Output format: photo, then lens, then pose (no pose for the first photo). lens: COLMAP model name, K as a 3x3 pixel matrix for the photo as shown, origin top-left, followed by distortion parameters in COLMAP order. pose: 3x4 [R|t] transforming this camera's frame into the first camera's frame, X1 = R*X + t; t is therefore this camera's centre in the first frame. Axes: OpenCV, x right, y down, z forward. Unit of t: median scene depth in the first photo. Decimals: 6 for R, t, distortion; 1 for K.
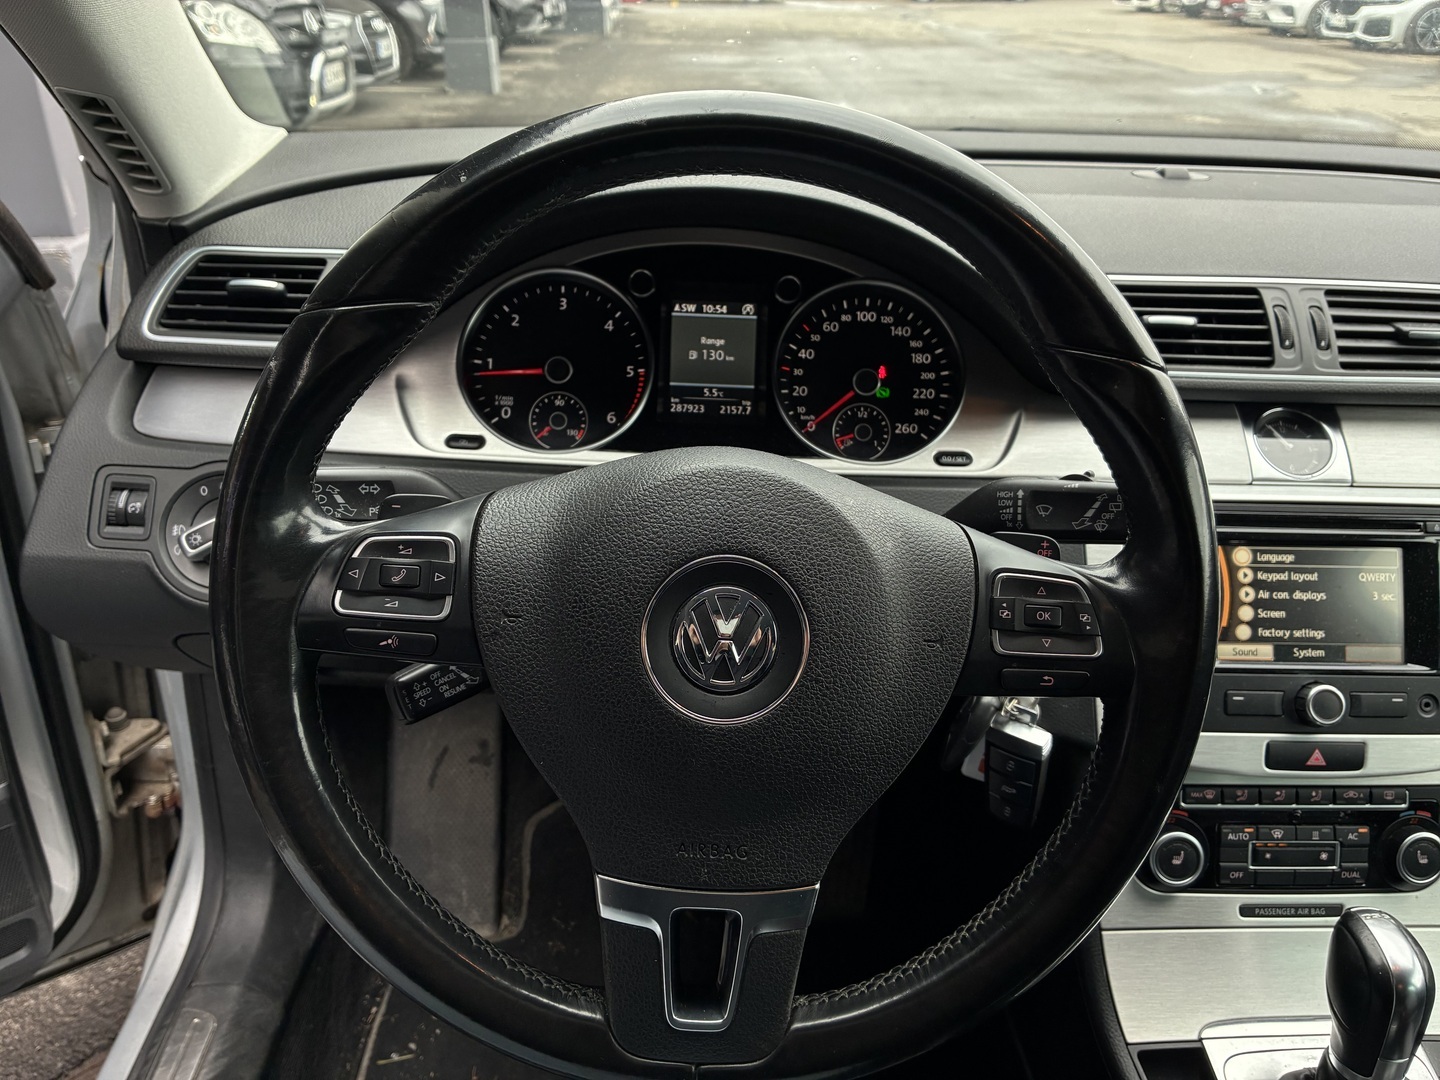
lens RADIAL K [[1075.6, 0, 720.0], [0, 1075.6, 540.0], [0, 0, 1]] dist [0.084102, -0.119730]
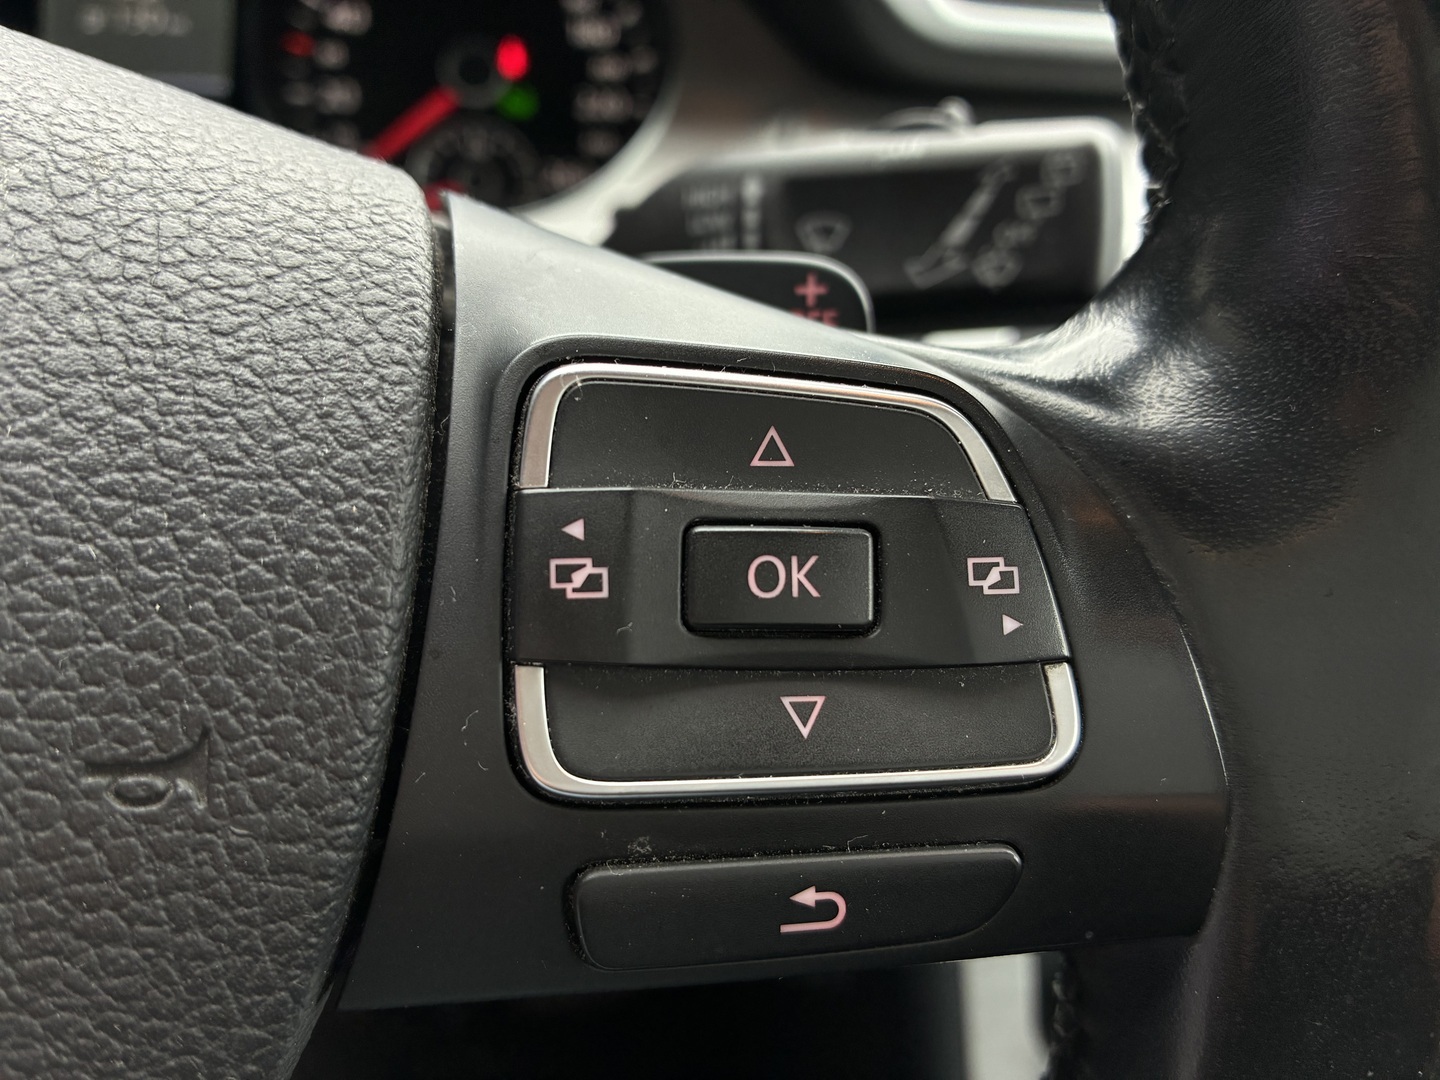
lens RADIAL K [[1075.6, 0, 720.0], [0, 1075.6, 540.0], [0, 0, 1]] dist [0.084102, -0.119730]
pose [[0.988256, -0.049137, 0.144693, 0.161158], [0.041204, 0.997505, 0.057319, 0.032371], [-0.147149, -0.050684, 0.987815, 0.503979]]
